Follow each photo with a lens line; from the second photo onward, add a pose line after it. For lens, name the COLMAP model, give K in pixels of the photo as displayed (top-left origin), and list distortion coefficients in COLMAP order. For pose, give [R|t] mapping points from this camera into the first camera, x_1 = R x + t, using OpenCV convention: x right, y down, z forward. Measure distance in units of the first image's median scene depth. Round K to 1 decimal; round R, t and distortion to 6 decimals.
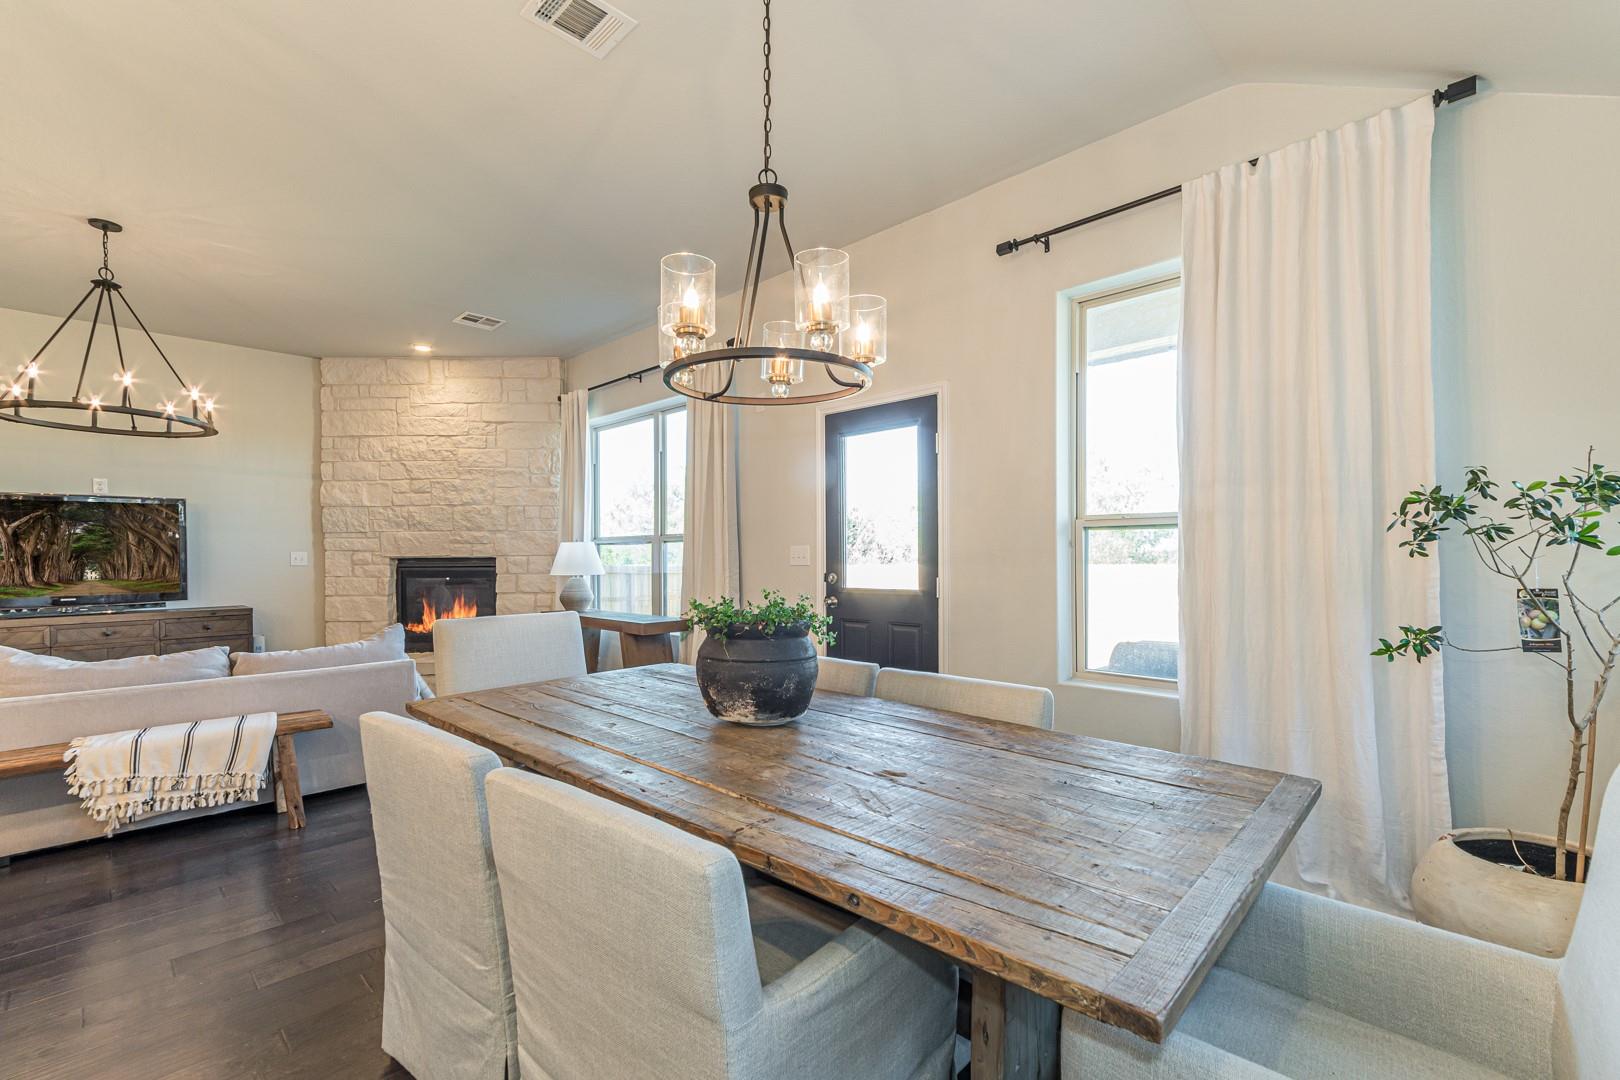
lens RADIAL K [[704.7, 0, 810.9], [0, 704.7, 566.4], [0, 0, 1]] dist [0.004801, 0.000870]
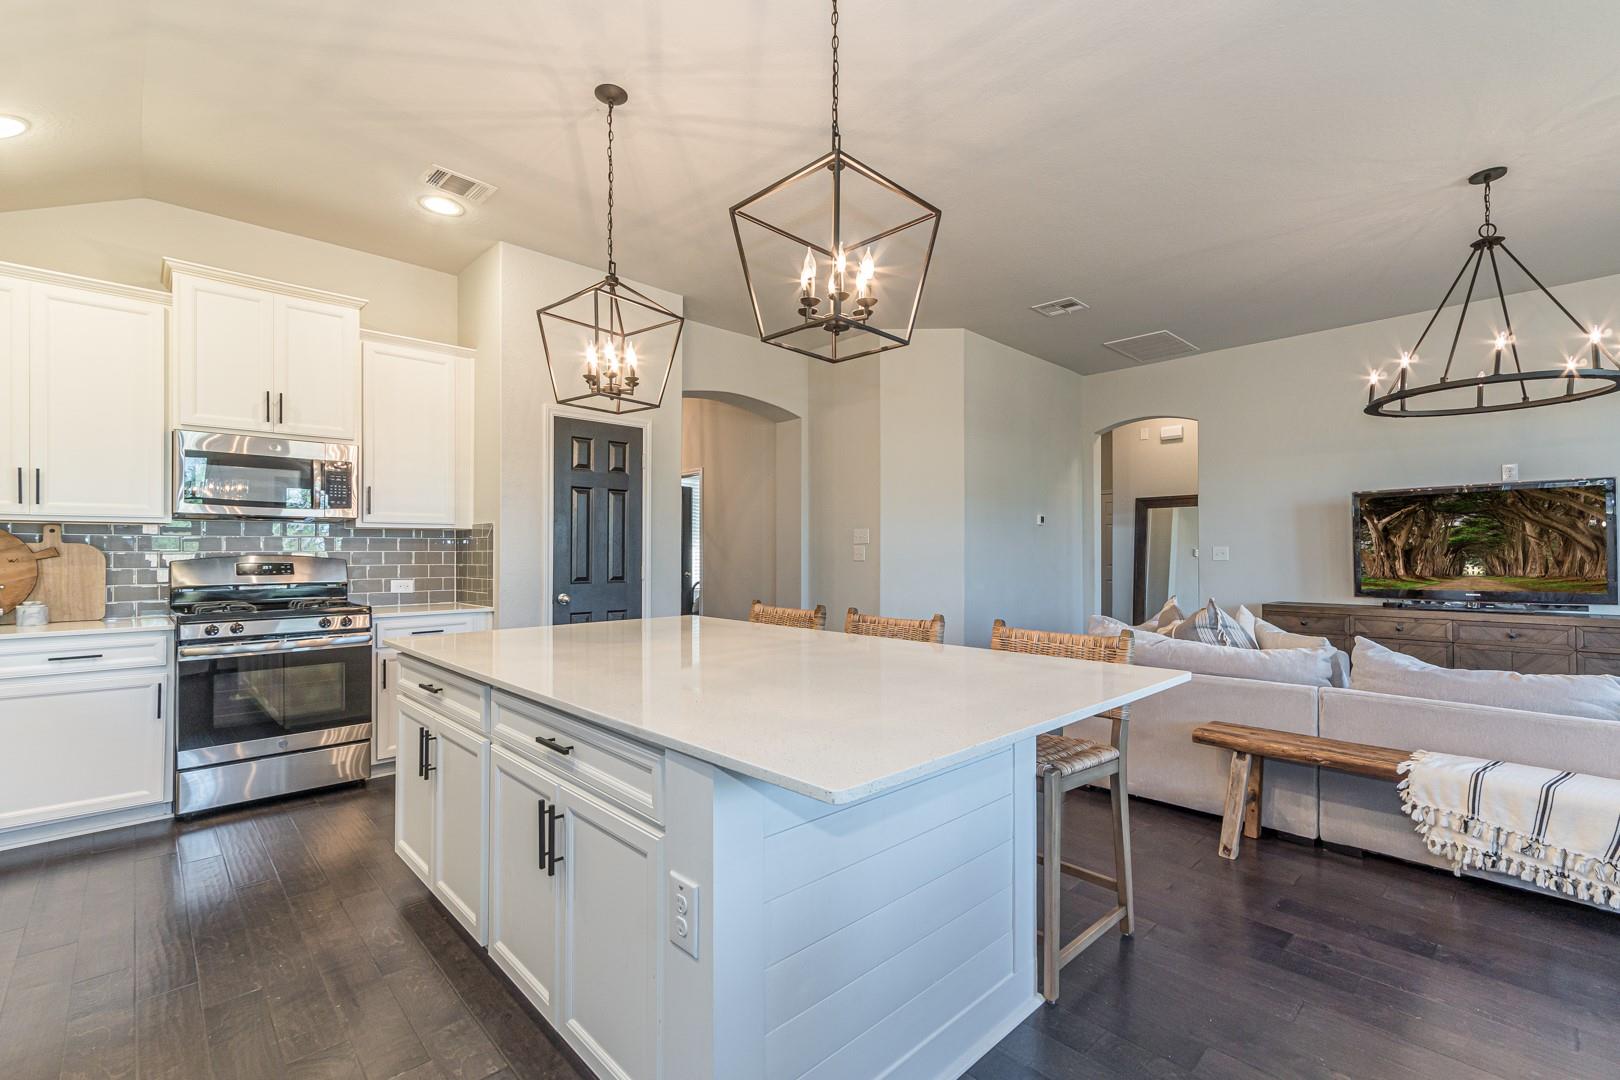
lens RADIAL K [[704.7, 0, 800.6], [0, 704.7, 541.8], [0, 0, 1]] dist [0.004801, 0.000870]
pose [[-0.054670, -0.009637, -0.998458, -0.048046], [-0.015351, 0.999843, -0.008810, -0.002045], [0.998386, 0.014846, -0.054809, 0.141835]]
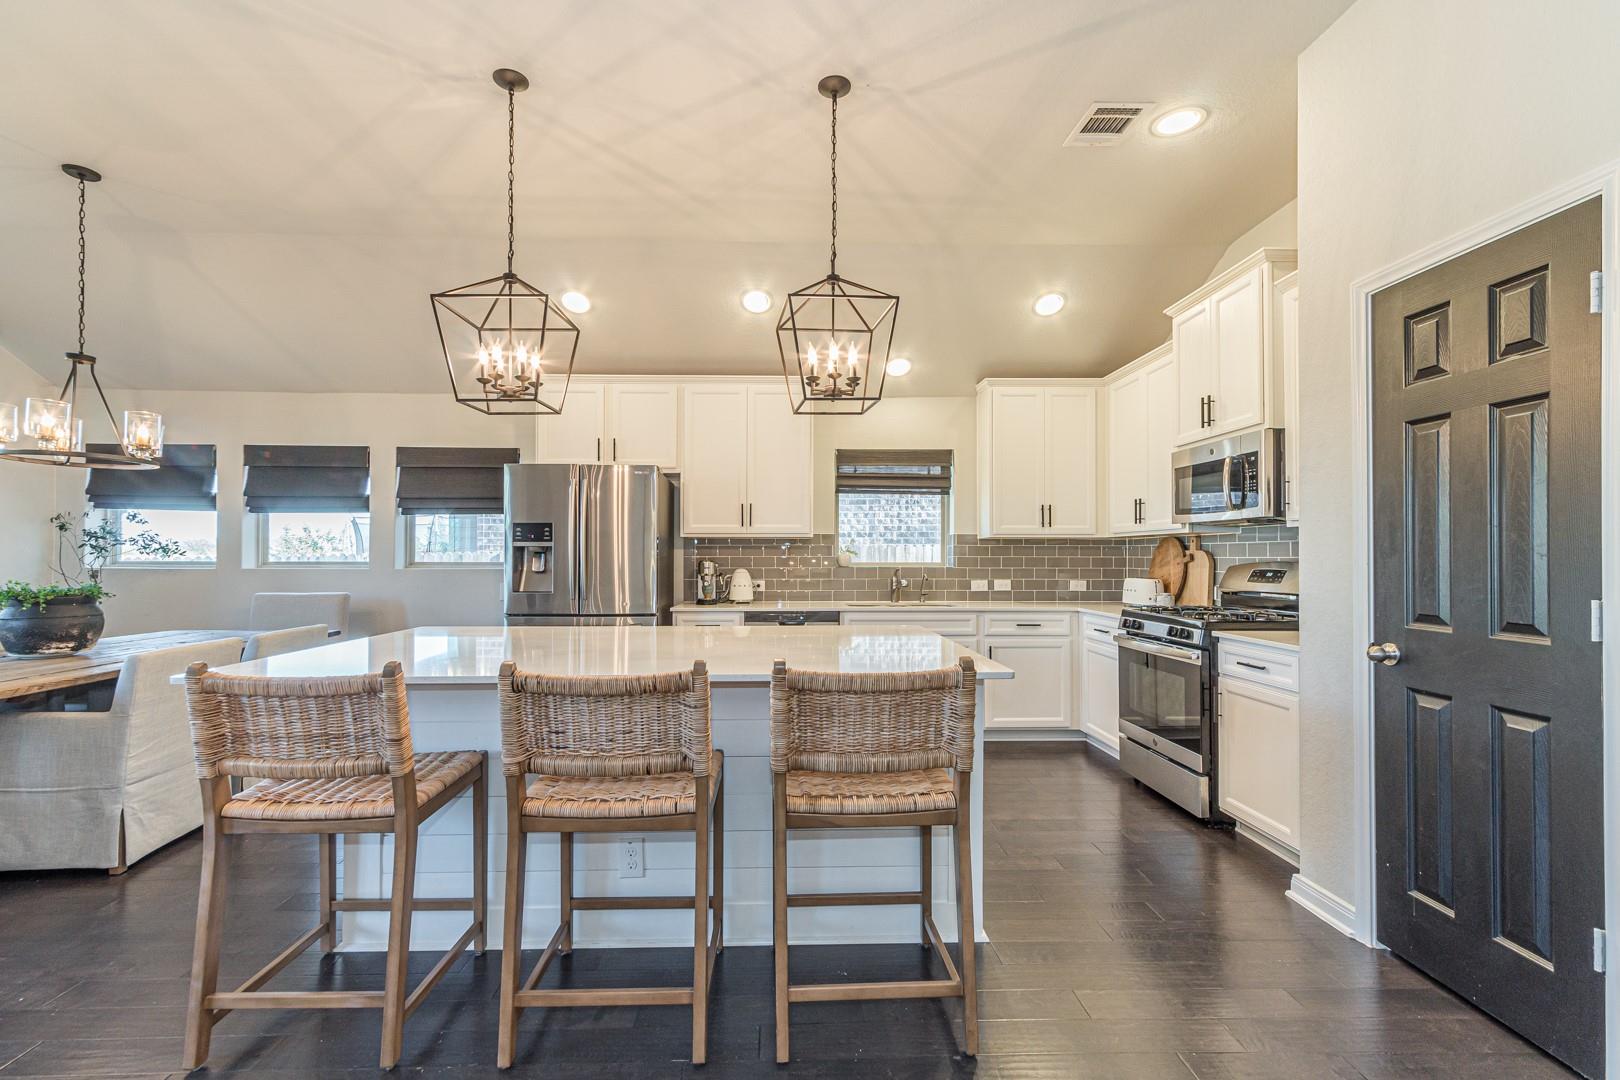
lens RADIAL K [[704.7, 0, 804.9], [0, 704.7, 555.6], [0, 0, 1]] dist [0.004801, 0.000870]
pose [[-0.717292, 0.004480, 0.696758, -0.891138], [0.013804, 0.999874, 0.007781, -0.002640], [-0.696636, 0.015200, -0.717264, 0.349794]]
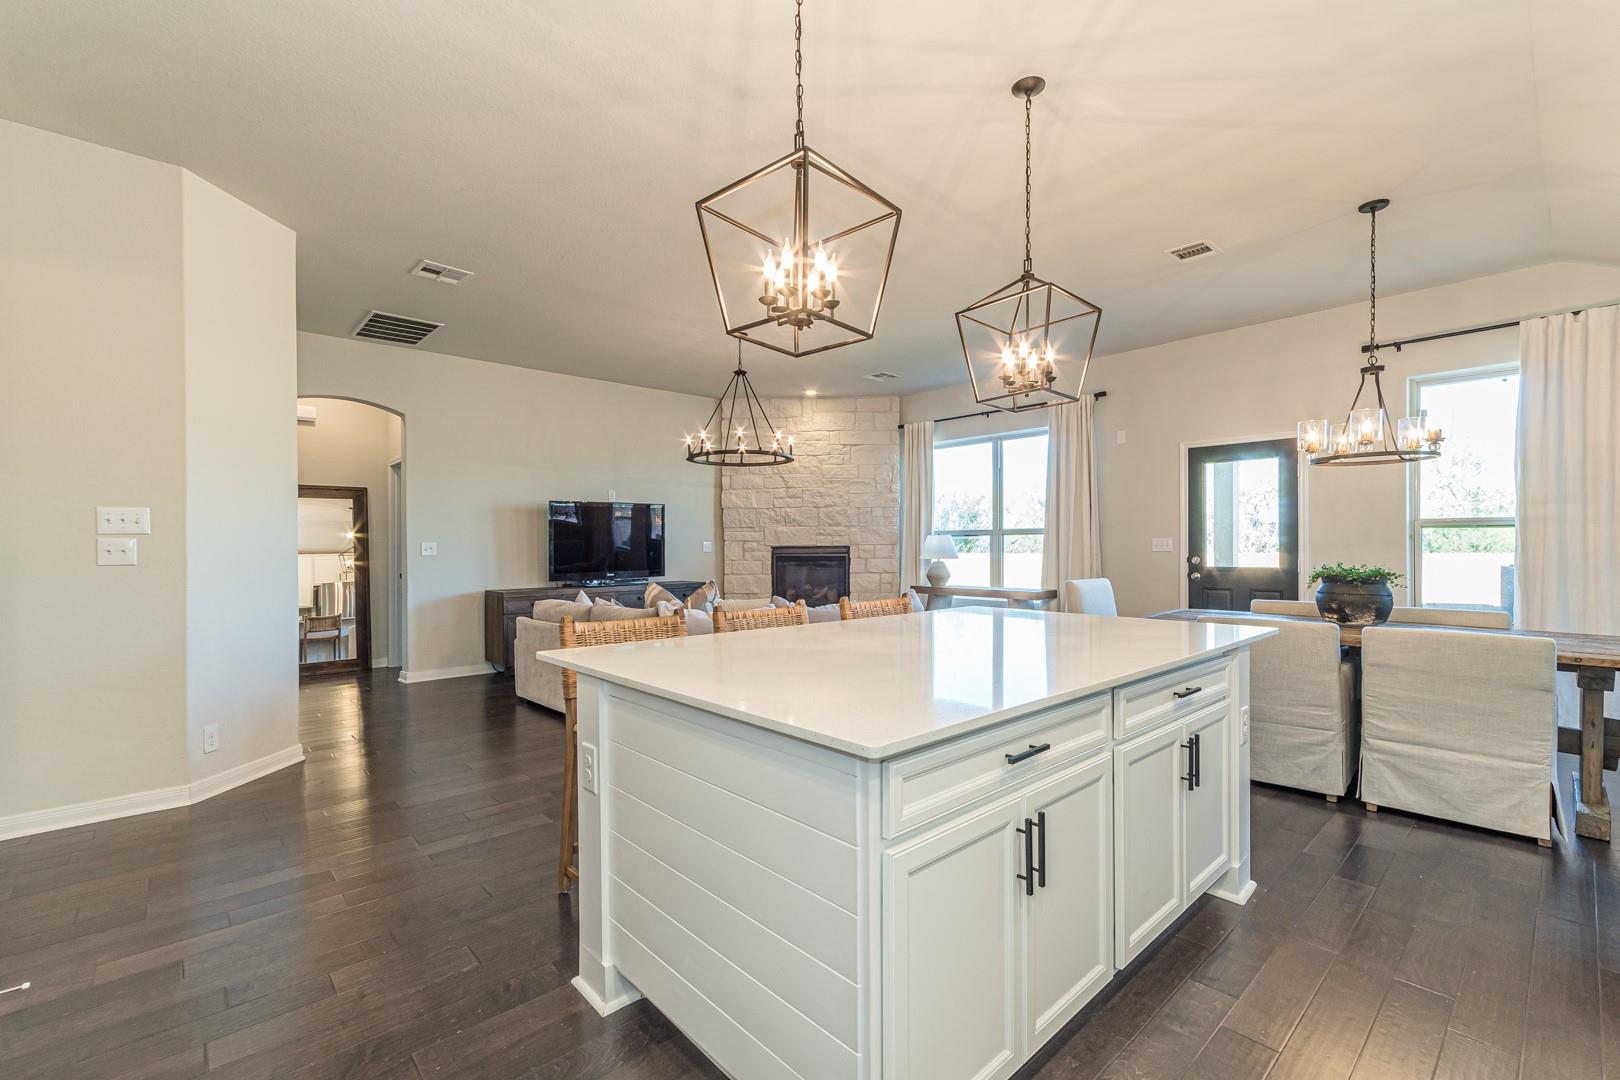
lens RADIAL K [[704.7, 0, 809.9], [0, 704.7, 542.6], [0, 0, 1]] dist [0.004801, 0.000870]
pose [[0.997856, 0.001554, -0.065426, -0.524520], [-0.002918, 0.999780, -0.020758, 0.009446], [0.065379, 0.020904, 0.997642, -0.388958]]
